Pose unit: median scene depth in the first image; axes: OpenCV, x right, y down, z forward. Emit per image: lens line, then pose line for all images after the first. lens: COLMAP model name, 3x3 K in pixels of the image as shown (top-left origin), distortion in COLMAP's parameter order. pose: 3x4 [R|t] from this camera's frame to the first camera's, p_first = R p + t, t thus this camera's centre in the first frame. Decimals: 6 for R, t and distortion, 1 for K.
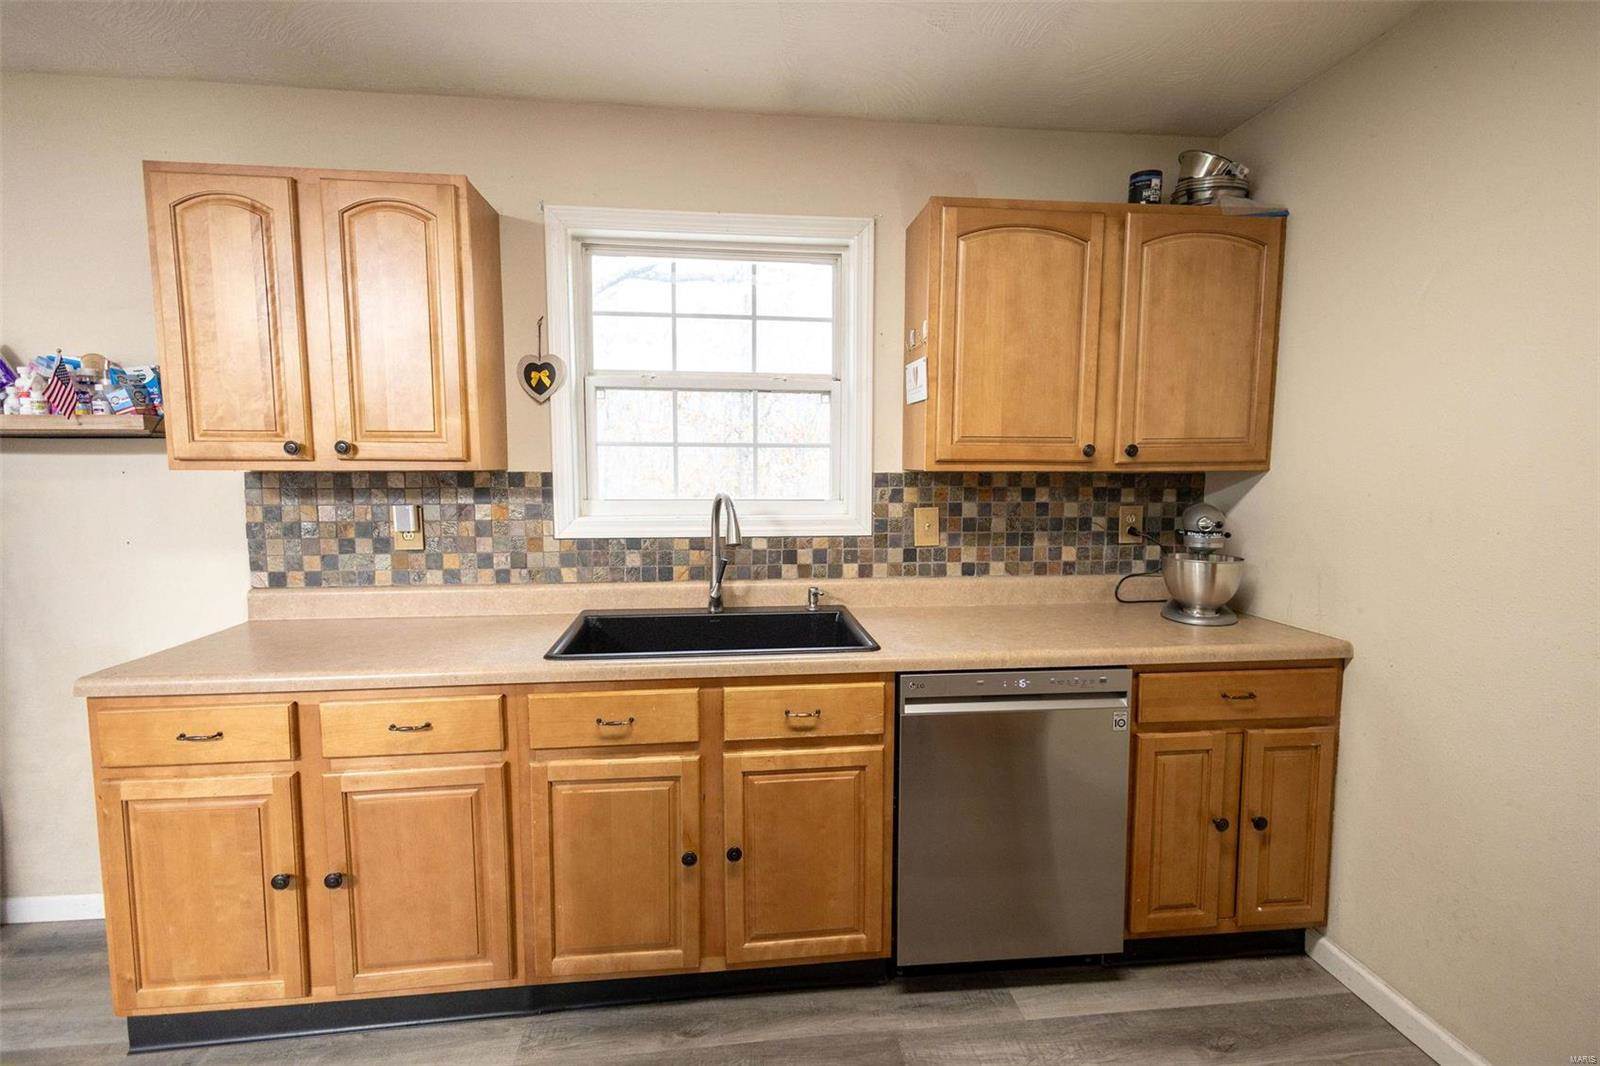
lens RADIAL K [[742.7, 0, 800.7], [0, 742.7, 525.7], [0, 0, 1]] dist [-0.001506, -0.000319]
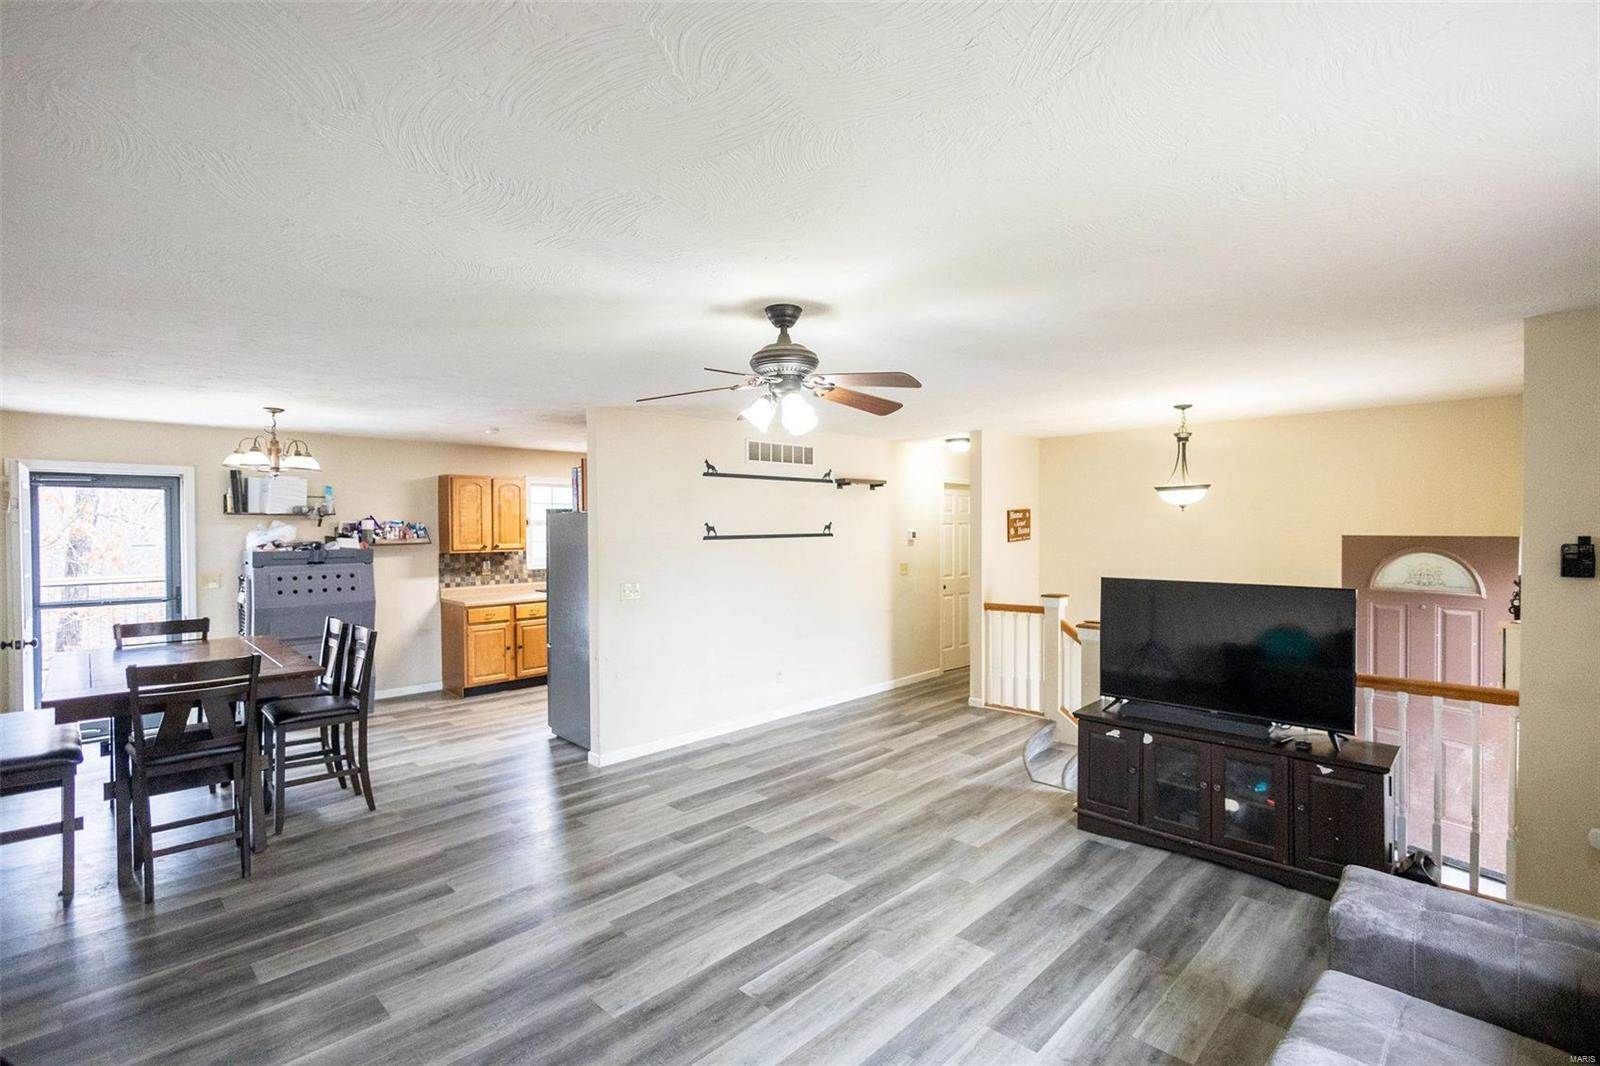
lens RADIAL K [[742.7, 0, 802.7], [0, 742.7, 531.2], [0, 0, 1]] dist [-0.001506, -0.000319]
pose [[0.763246, -0.012747, 0.645982, -1.627326], [0.068576, 0.995756, -0.061375, 0.143536], [-0.642458, 0.091143, 0.760881, -2.566544]]
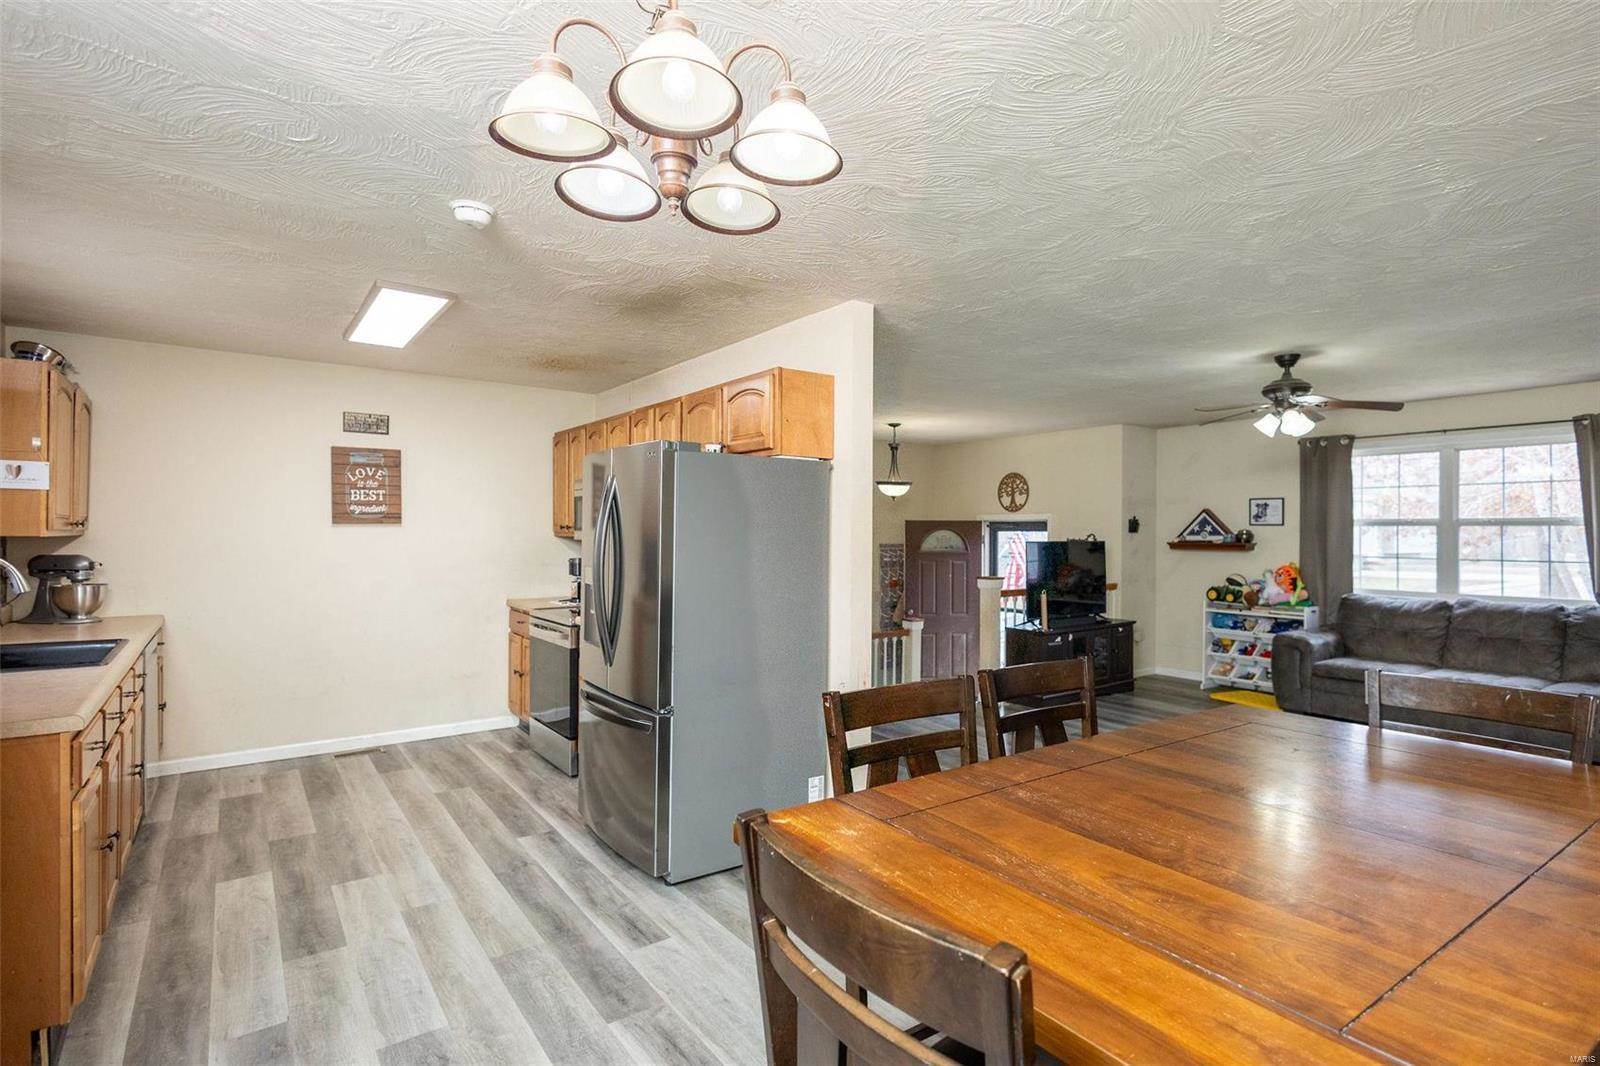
lens RADIAL K [[742.7, 0, 812.2], [0, 742.7, 526.7], [0, 0, 1]] dist [-0.001506, -0.000319]
pose [[-0.529239, 0.003353, 0.848466, -1.768839], [0.077527, 0.996000, 0.044422, -0.036003], [-0.844924, 0.089289, -0.527382, 0.436527]]
